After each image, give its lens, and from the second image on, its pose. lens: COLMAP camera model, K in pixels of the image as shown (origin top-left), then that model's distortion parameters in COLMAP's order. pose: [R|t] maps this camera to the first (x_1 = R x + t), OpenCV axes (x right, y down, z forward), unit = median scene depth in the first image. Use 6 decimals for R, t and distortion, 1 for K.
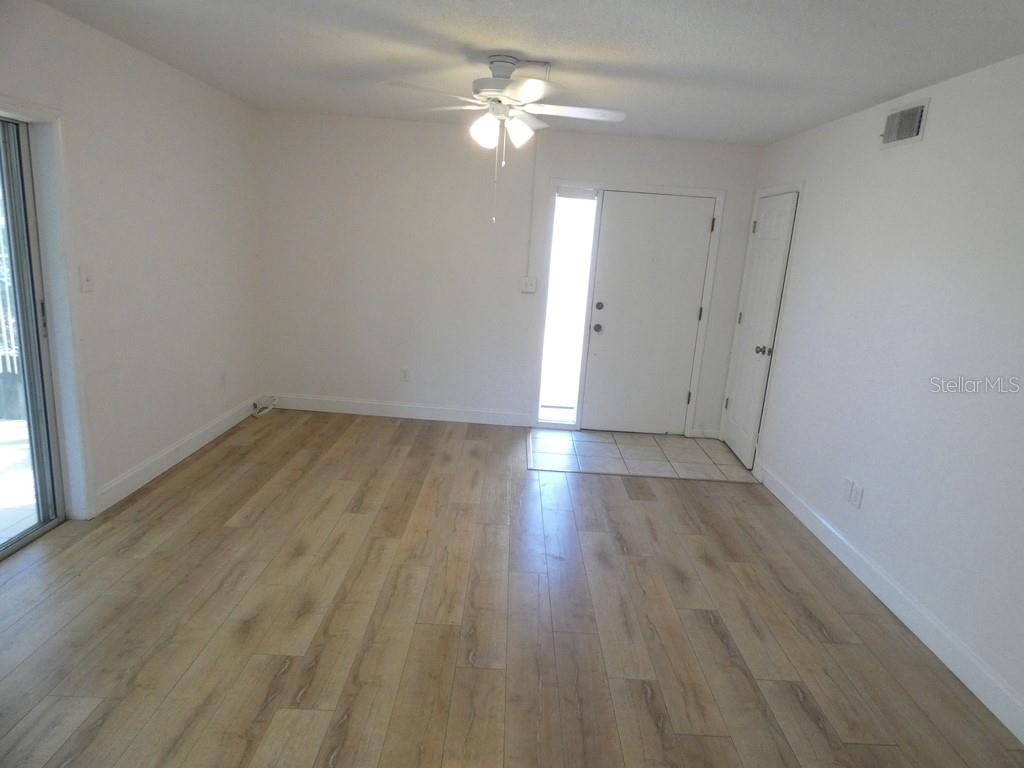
lens RADIAL K [[603.8, 0, 510.6], [0, 603.8, 383.2], [0, 0, 1]] dist [-0.005084, -0.001686]
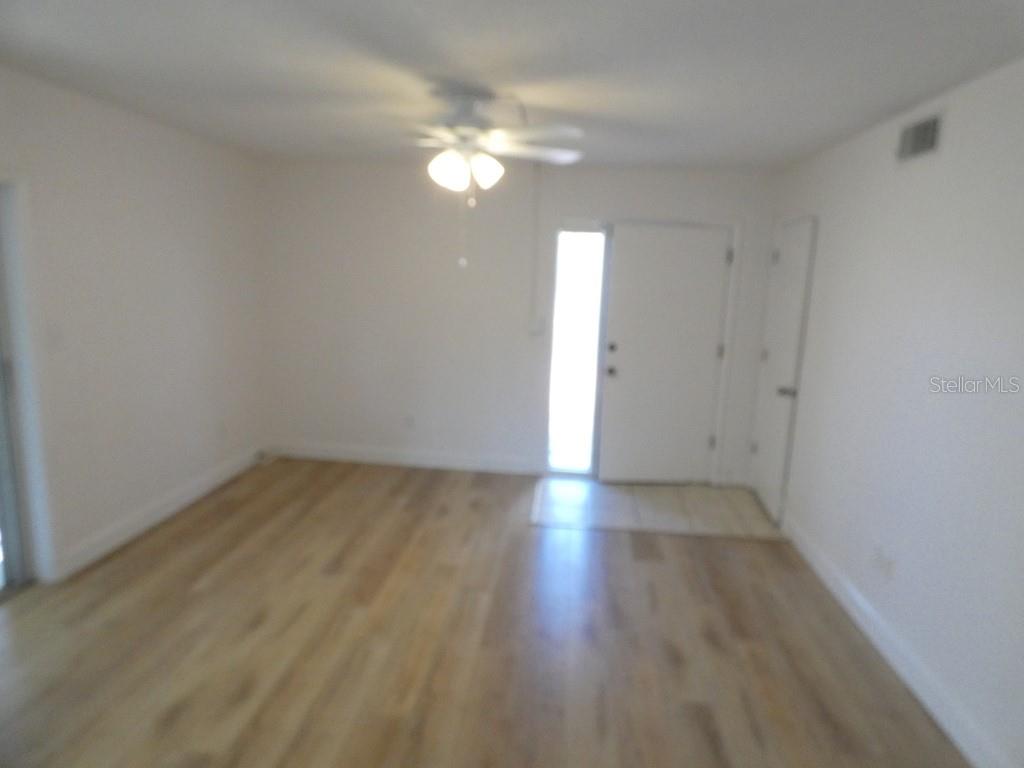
lens RADIAL K [[603.8, 0, 510.6], [0, 603.8, 383.2], [0, 0, 1]] dist [-0.005084, -0.001686]
pose [[0.996032, -0.017978, -0.087161, 0.107508], [0.012922, 0.998220, -0.058230, -0.024367], [0.088053, 0.056873, 0.994491, 0.076487]]
